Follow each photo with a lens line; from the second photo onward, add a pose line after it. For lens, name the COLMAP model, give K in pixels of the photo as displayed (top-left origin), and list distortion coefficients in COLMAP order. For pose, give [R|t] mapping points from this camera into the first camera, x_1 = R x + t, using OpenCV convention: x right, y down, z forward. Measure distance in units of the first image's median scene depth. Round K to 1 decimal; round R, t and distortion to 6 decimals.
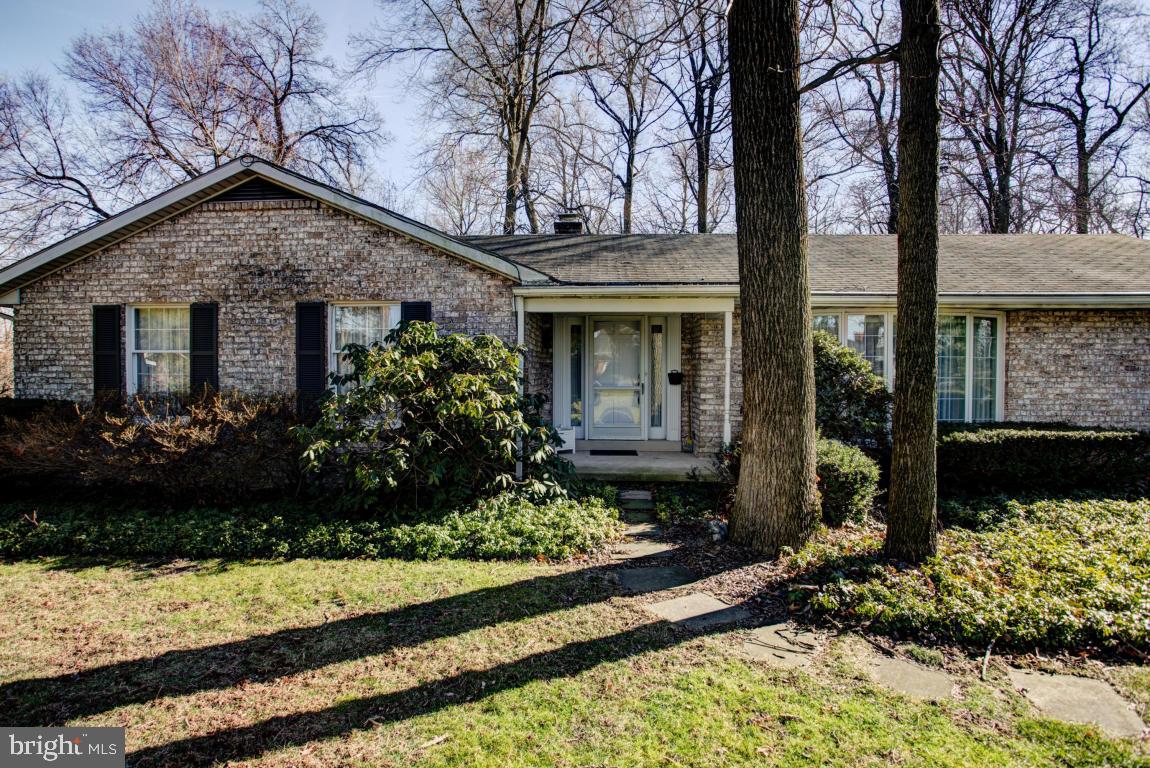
lens RADIAL K [[557.3, 0, 575.0], [0, 557.3, 384.0], [0, 0, 1]] dist [-0.017555, 0.000520]
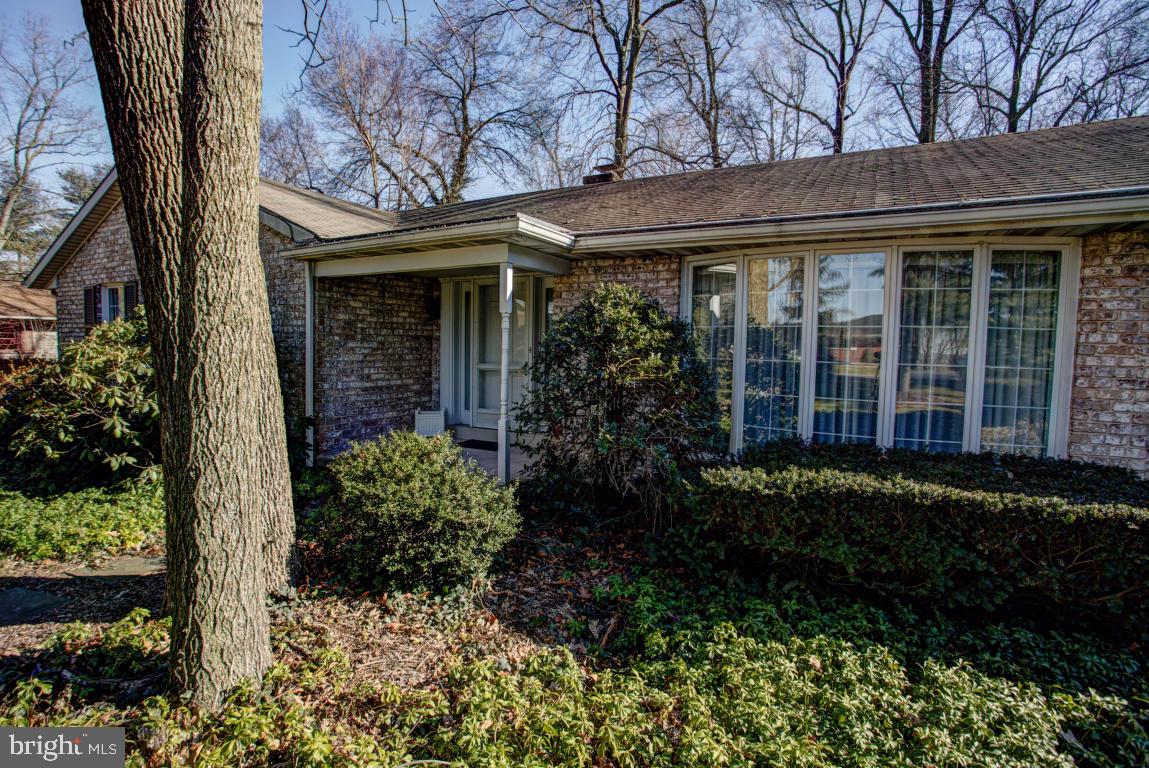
lens RADIAL K [[556.8, 0, 574.5], [0, 556.8, 384.0], [0, 0, 1]] dist [-0.017555, 0.000520]
pose [[0.901336, 0.041366, -0.431141, 0.587338], [-0.025053, 0.998741, 0.043450, -0.007289], [0.432395, -0.028362, 0.901238, 0.345822]]
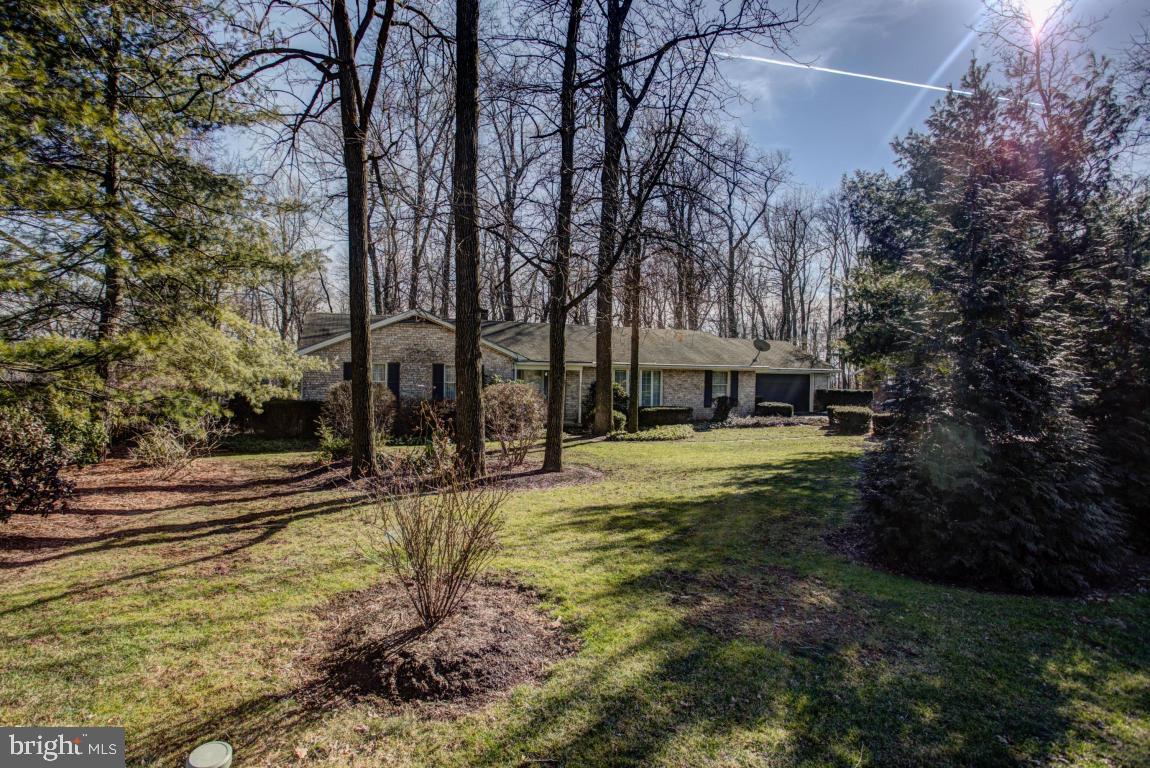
lens RADIAL K [[557.3, 0, 575.0], [0, 557.3, 384.0], [0, 0, 1]] dist [-0.017555, 0.000520]
pose [[0.907565, 0.007332, 0.419847, -0.901482], [-0.005963, 0.999972, -0.004573, -0.040882], [-0.419869, 0.001647, 0.907583, -1.513699]]
